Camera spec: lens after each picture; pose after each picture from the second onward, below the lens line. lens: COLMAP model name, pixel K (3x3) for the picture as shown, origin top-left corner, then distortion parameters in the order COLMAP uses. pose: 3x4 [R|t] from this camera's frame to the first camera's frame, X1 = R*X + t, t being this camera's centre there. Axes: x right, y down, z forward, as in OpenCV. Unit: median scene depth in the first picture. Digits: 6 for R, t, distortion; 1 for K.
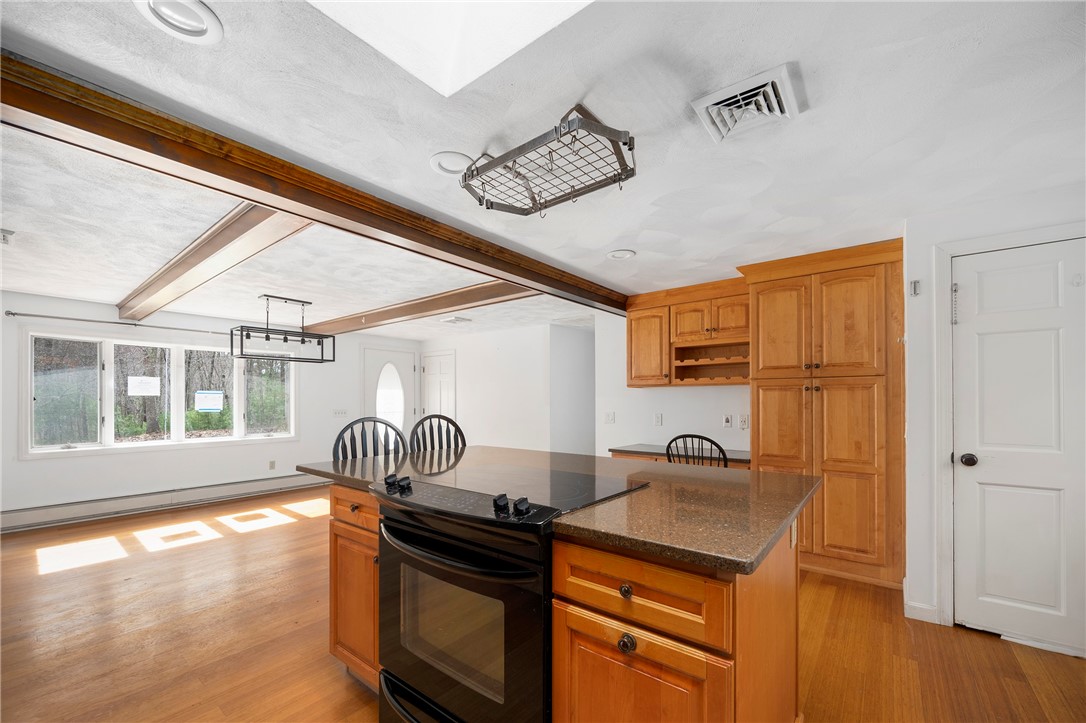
lens RADIAL K [[434.9, 0, 552.3], [0, 434.9, 403.3], [0, 0, 1]] dist [-0.001495, -0.000250]
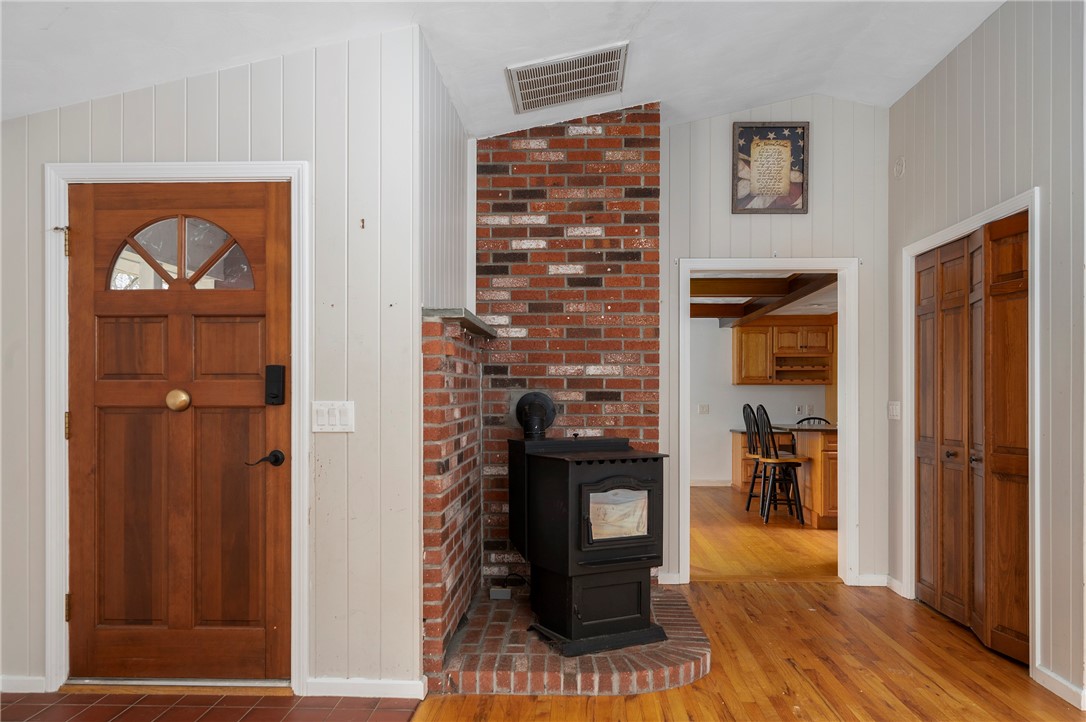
lens RADIAL K [[773.0, 0, 545.3], [0, 773.0, 399.3], [0, 0, 1]] dist [0.001038, -0.000954]
pose [[0.814521, 0.004493, 0.580117, -2.018217], [-0.003471, 0.999990, -0.002872, 0.018673], [-0.580124, 0.000326, 0.814528, -0.668458]]
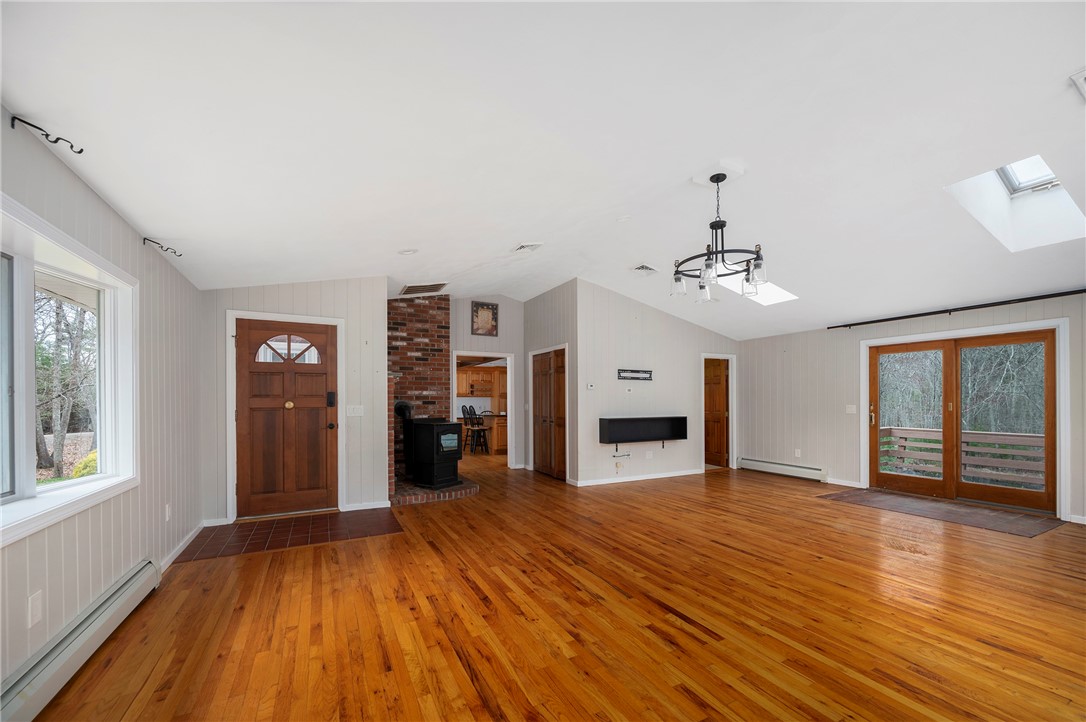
lens RADIAL K [[434.9, 0, 552.3], [0, 434.9, 402.8], [0, 0, 1]] dist [-0.001495, -0.000250]
pose [[0.410492, 0.001631, 0.911863, -2.705350], [0.004305, 0.999984, -0.003727, 0.019516], [-0.911854, 0.005456, 0.410478, -0.952772]]
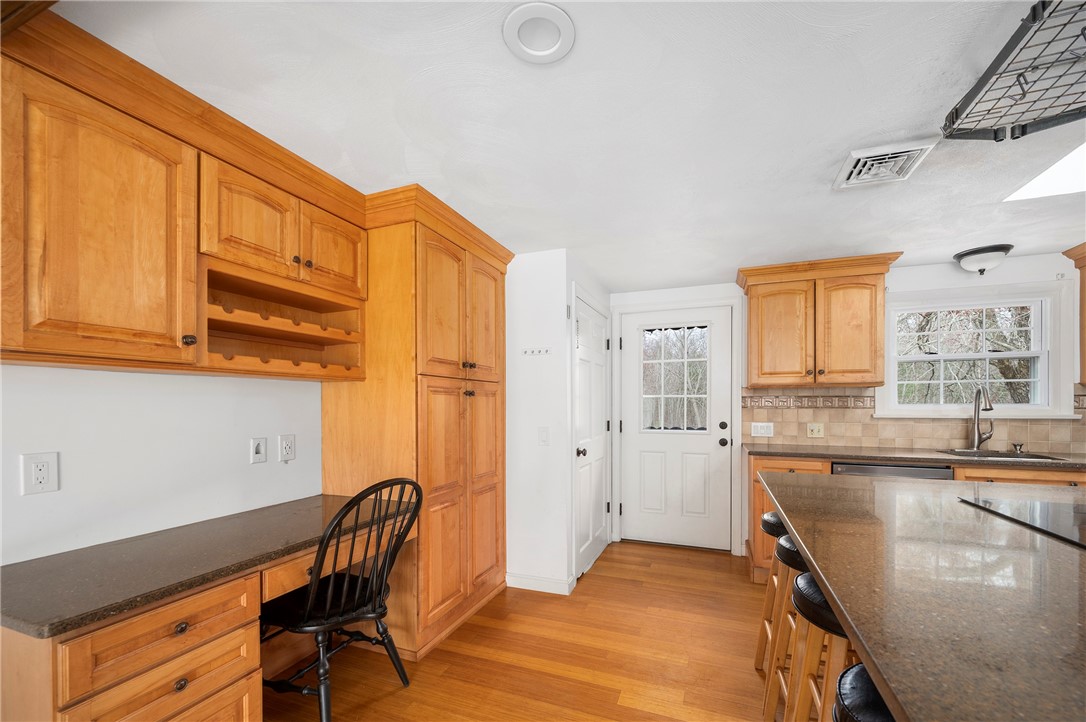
lens RADIAL K [[434.9, 0, 552.3], [0, 434.9, 402.8], [0, 0, 1]] dist [-0.001495, -0.000250]
pose [[-0.292387, 0.006955, 0.956275, -0.189005], [0.006946, 0.999963, -0.005149, -0.009636], [-0.956275, 0.005137, -0.292424, 0.960062]]
